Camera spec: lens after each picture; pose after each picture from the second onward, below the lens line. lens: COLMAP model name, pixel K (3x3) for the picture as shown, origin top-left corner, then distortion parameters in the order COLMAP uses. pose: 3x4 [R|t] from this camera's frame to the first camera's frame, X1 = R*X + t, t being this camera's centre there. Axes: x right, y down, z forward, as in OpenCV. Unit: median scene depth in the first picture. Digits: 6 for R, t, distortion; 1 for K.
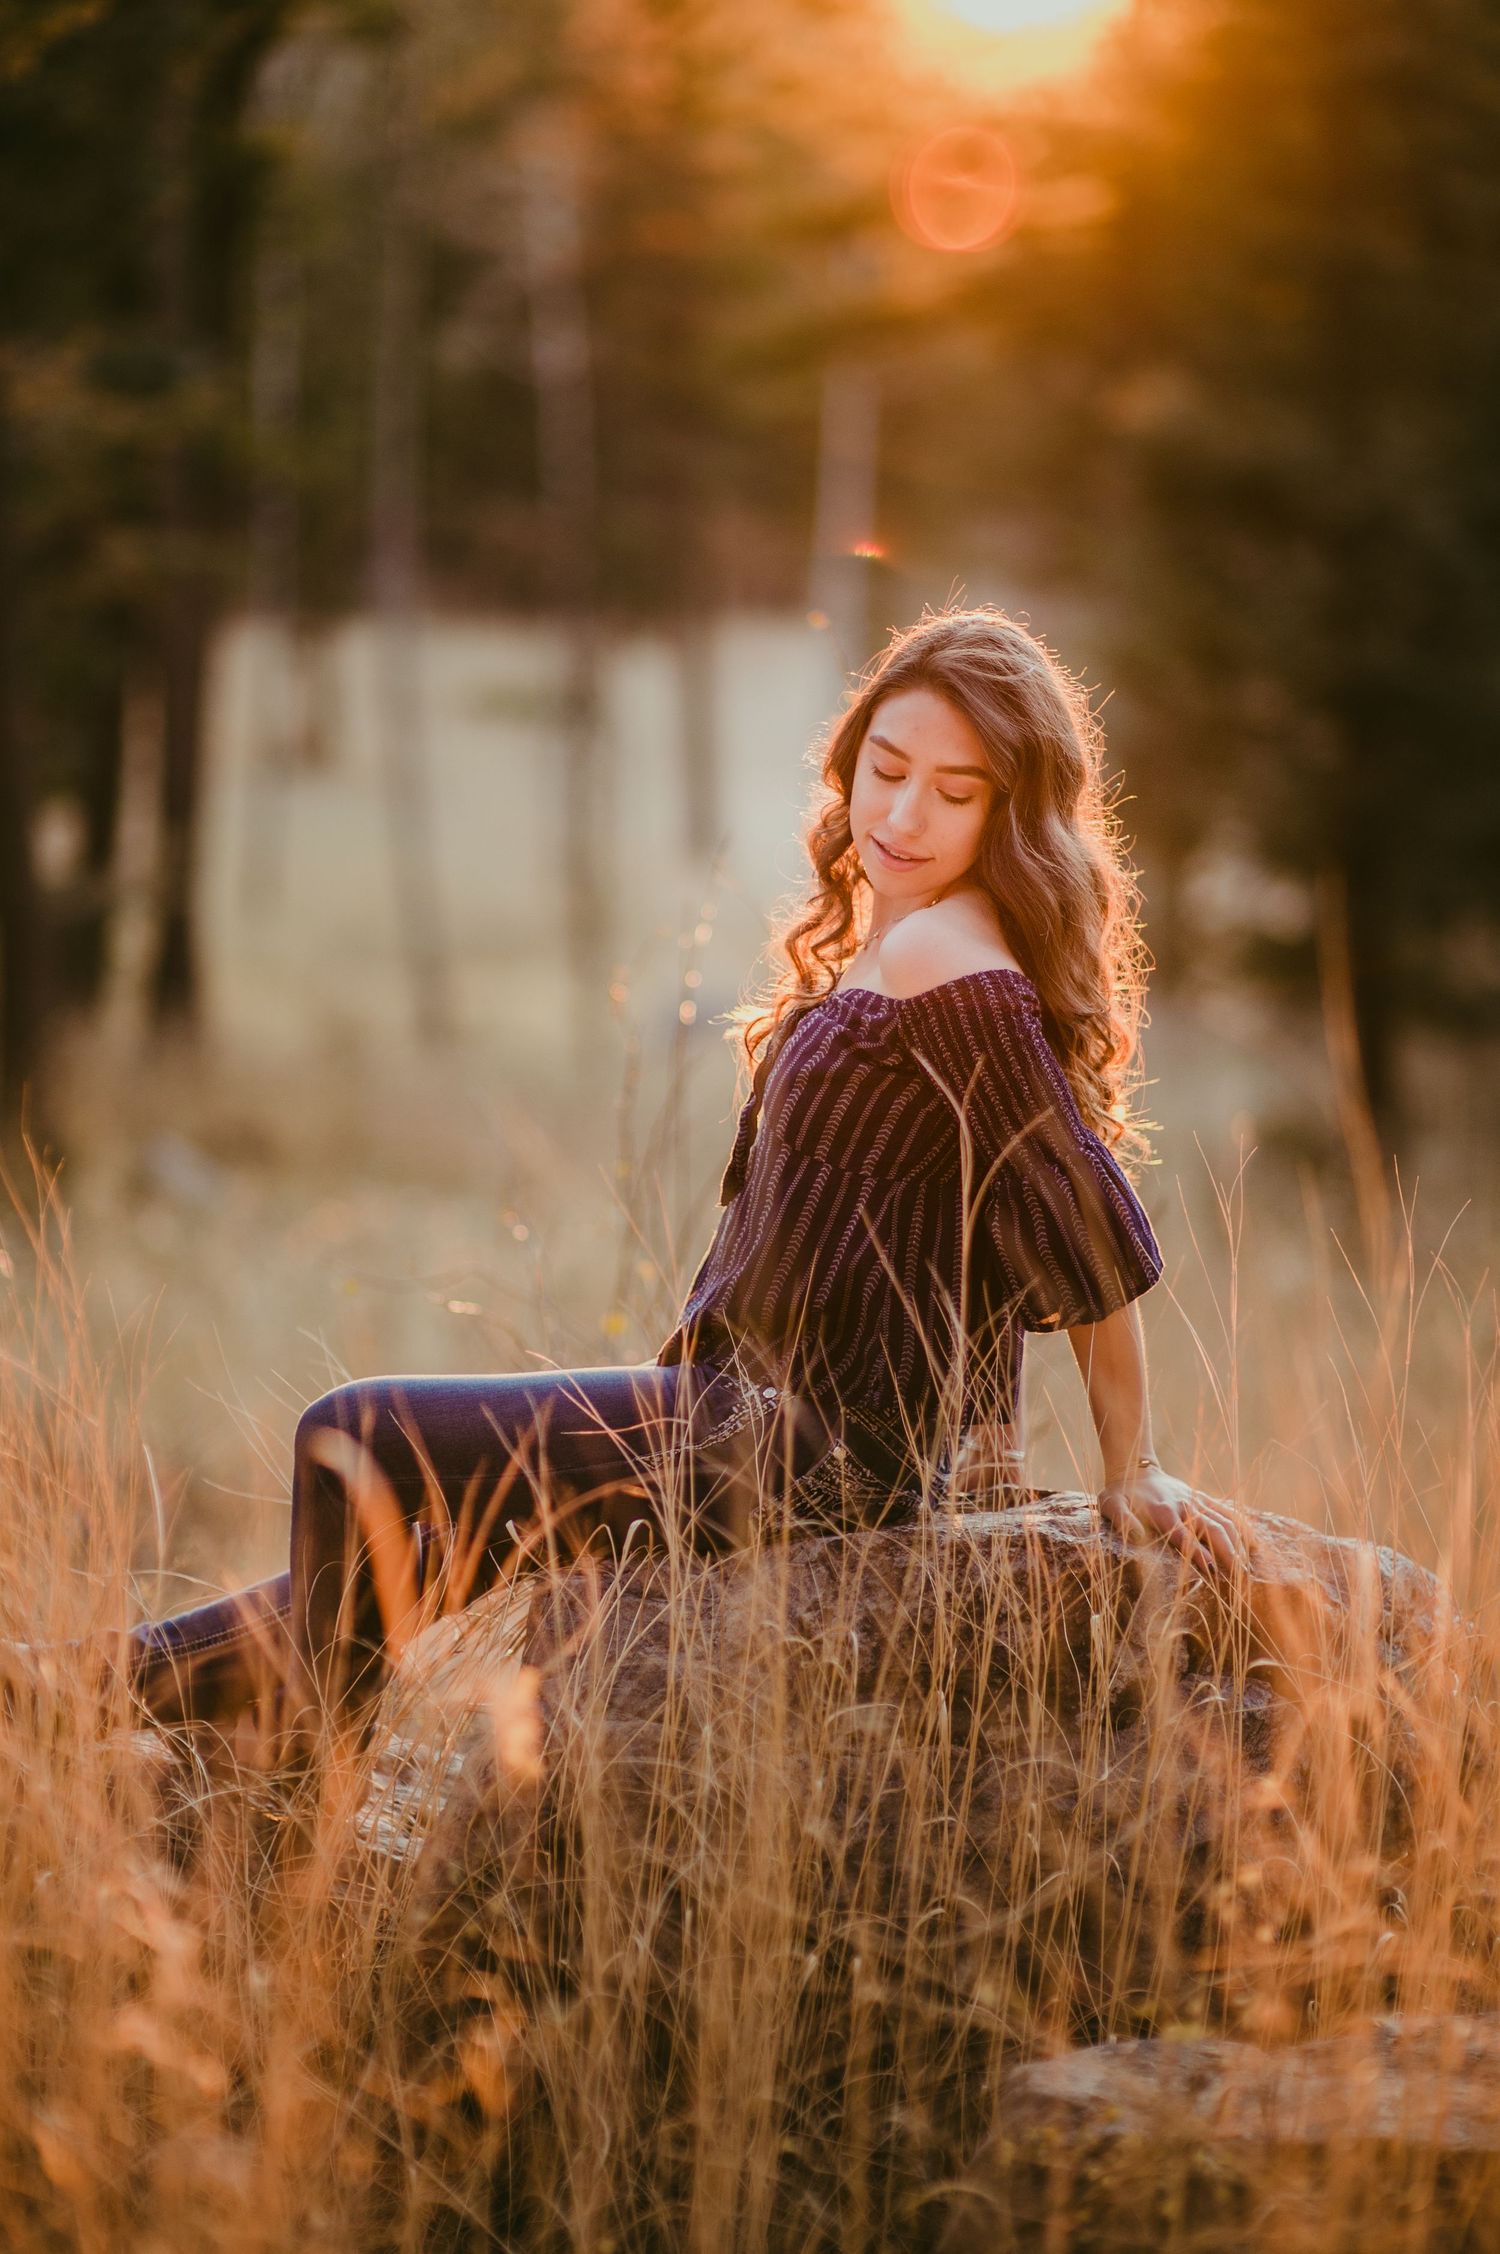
lens RADIAL K [[5592.2, 0, 750.0], [0, 5592.2, 1127.0], [0, 0, 1]] dist [-0.044610, -0.067204]
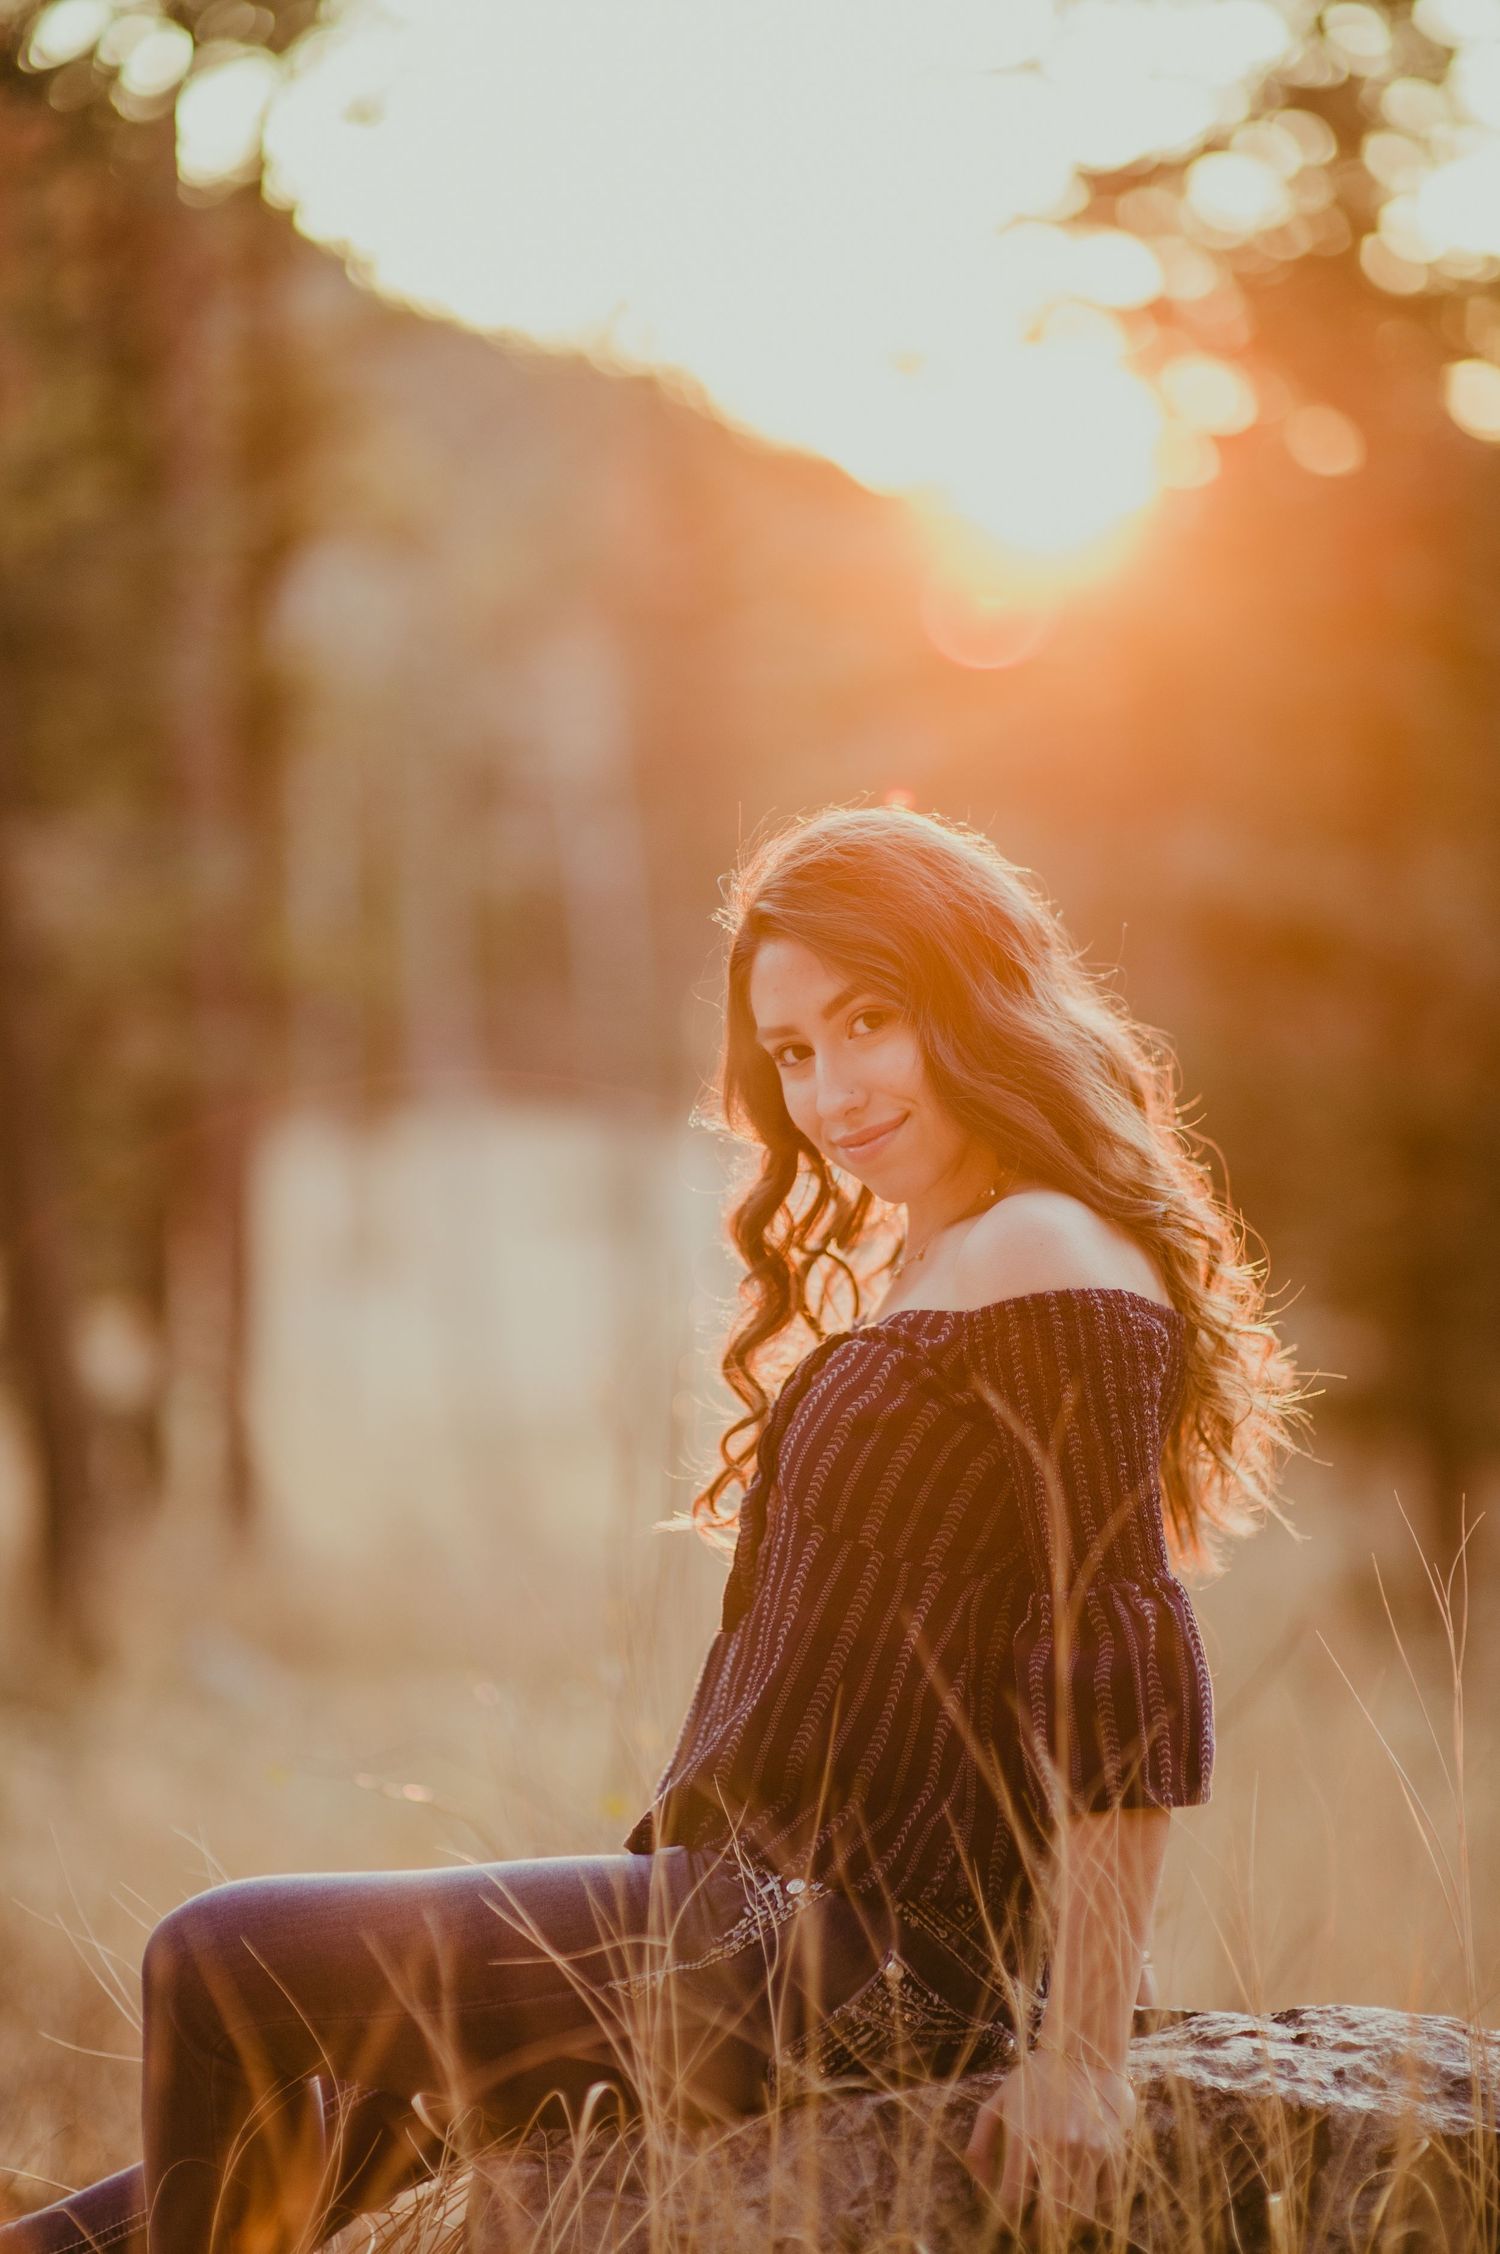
lens RADIAL K [[5398.4, 0, 750.0], [0, 5398.4, 1127.0], [0, 0, 1]] dist [1.255020, -20.659793]
pose [[0.999413, -0.033254, -0.008183, 0.007259], [0.032402, 0.995558, -0.088401, 0.013293], [0.011087, 0.088084, 0.996051, 0.306302]]
